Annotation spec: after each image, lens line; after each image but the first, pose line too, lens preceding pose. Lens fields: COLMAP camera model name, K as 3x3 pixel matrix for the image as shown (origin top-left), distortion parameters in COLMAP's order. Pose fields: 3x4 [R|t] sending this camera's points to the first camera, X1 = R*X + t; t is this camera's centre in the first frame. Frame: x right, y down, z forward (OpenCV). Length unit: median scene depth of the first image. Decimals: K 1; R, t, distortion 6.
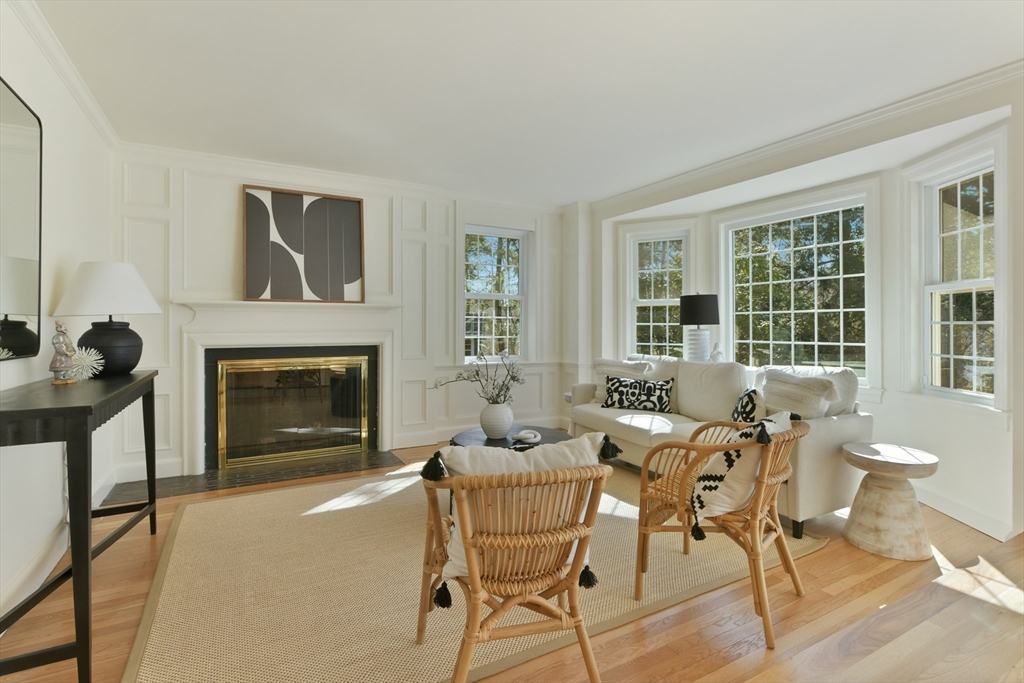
lens RADIAL K [[512.7, 0, 530.7], [0, 512.7, 323.3], [0, 0, 1]] dist [-0.003707, 0.000331]
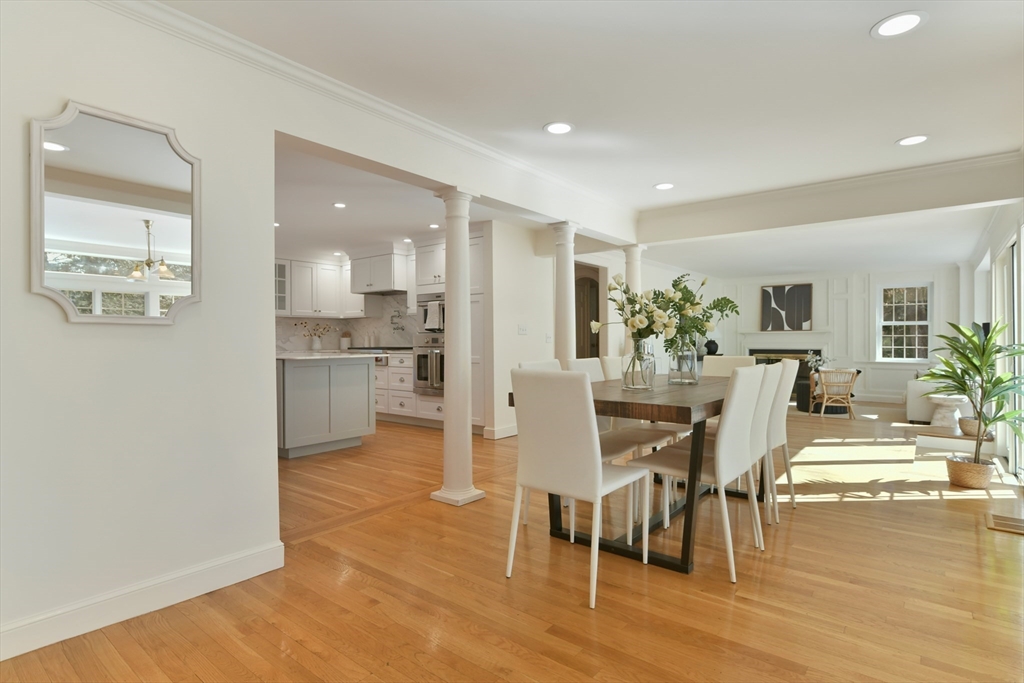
lens RADIAL K [[523.9, 0, 520.4], [0, 523.9, 342.2], [0, 0, 1]] dist [-0.005661, 0.003741]
pose [[0.356625, 0.005033, -0.934234, 1.435749], [0.010819, 0.999896, 0.009516, -0.025864], [0.934185, -0.013501, 0.356534, -1.059729]]
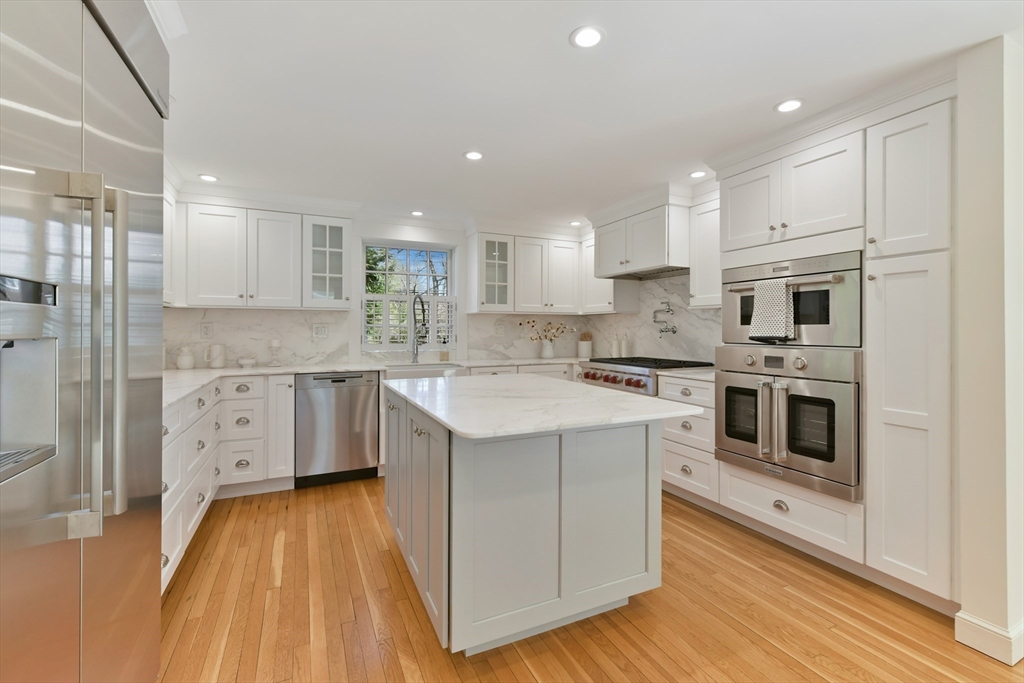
lens RADIAL K [[442.5, 0, 513.0], [0, 442.5, 332.6], [0, 0, 1]] dist [-0.000552, 0.000256]
pose [[-0.101542, 0.007786, -0.994801, 0.623898], [0.006166, 0.999955, 0.007197, -0.063048], [0.994812, -0.005403, -0.101585, -1.045709]]
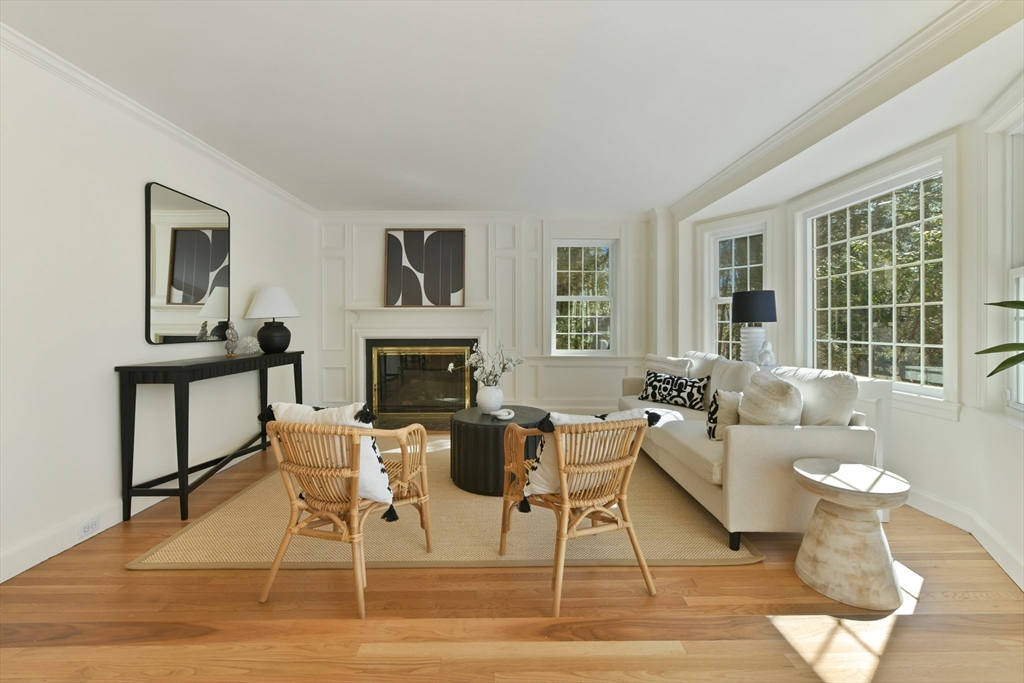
lens RADIAL K [[442.5, 0, 515.5], [0, 442.5, 326.4], [0, 0, 1]] dist [-0.000552, 0.000256]
pose [[0.869785, 0.001298, -0.493430, 0.381893], [0.003690, 0.999951, 0.009135, 0.001086], [0.493417, -0.009767, 0.869738, 0.066964]]
